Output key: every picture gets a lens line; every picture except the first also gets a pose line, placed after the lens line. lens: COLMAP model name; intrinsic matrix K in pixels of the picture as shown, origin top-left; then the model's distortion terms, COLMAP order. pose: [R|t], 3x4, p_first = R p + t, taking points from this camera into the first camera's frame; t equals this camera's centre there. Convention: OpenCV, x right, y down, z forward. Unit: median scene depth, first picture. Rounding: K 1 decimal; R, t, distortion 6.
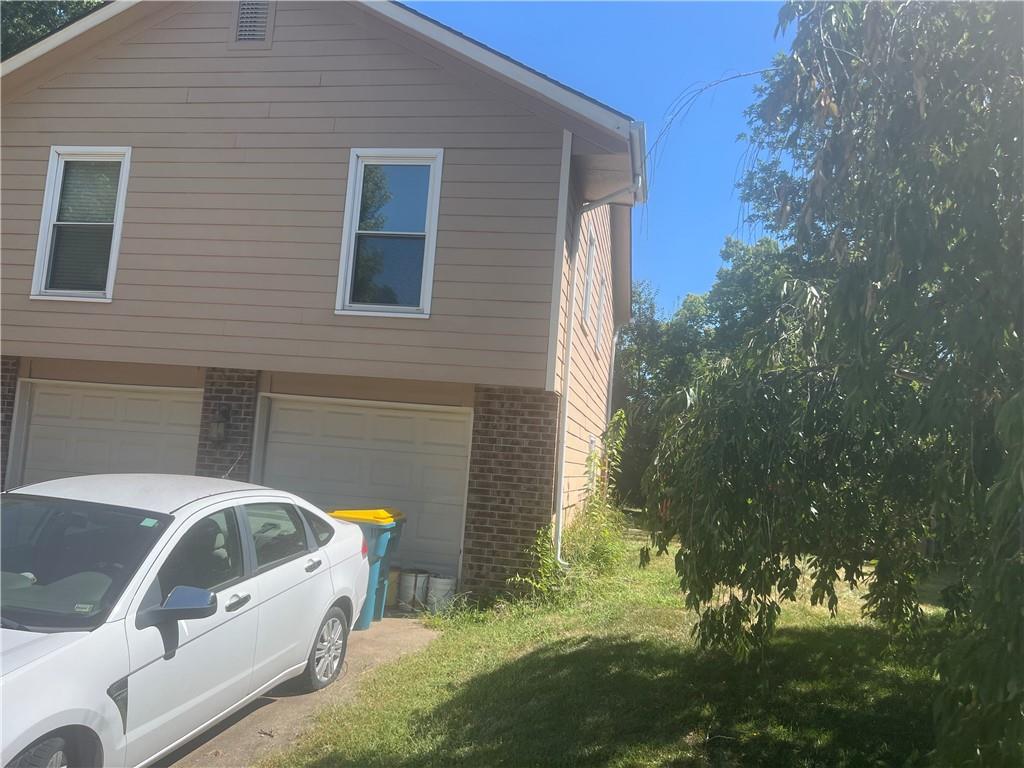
lens RADIAL K [[785.9, 0, 519.0], [0, 785.9, 384.9], [0, 0, 1]] dist [0.064898, -0.095495]
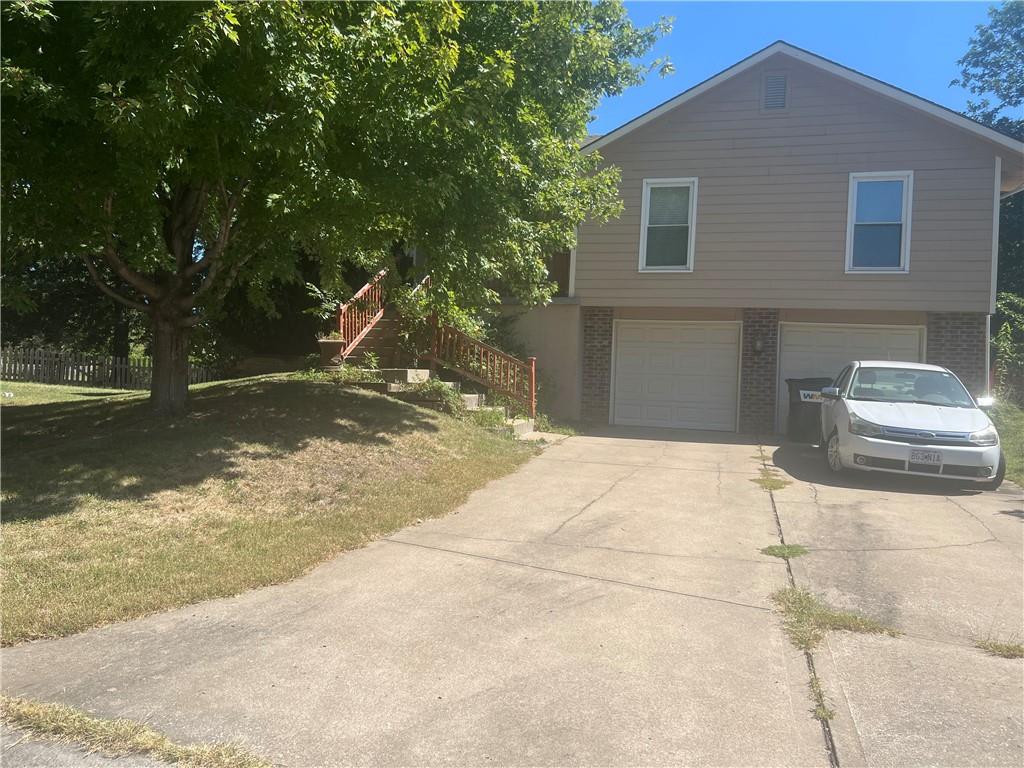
lens RADIAL K [[785.9, 0, 519.0], [0, 785.9, 384.9], [0, 0, 1]] dist [0.064898, -0.095495]
pose [[0.992863, -0.030327, -0.115341, -0.690342], [0.041713, 0.994349, 0.097622, -0.044089], [0.111729, -0.101737, 0.988517, -0.739700]]
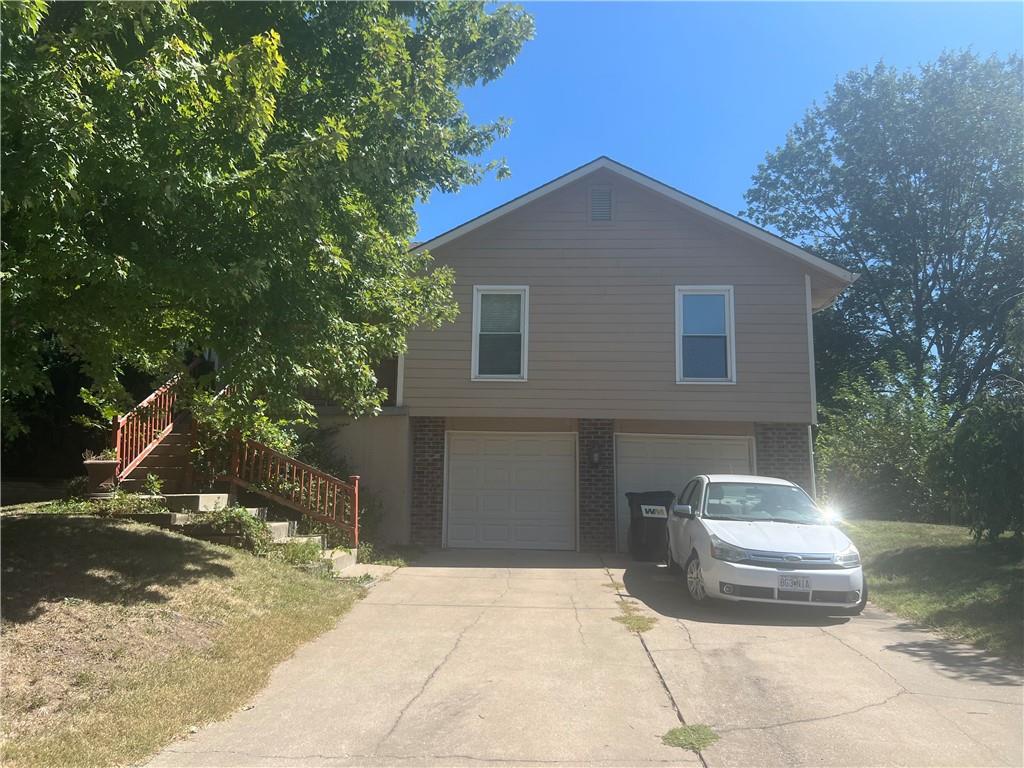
lens RADIAL K [[763.0, 0, 512.0], [0, 763.0, 384.0], [0, 0, 1]] dist [0.100226, -0.145526]
pose [[0.992785, -0.039666, 0.113155, -0.715651], [0.043451, 0.998569, -0.031178, -0.050747], [-0.111756, 0.035870, 0.993088, -0.551803]]
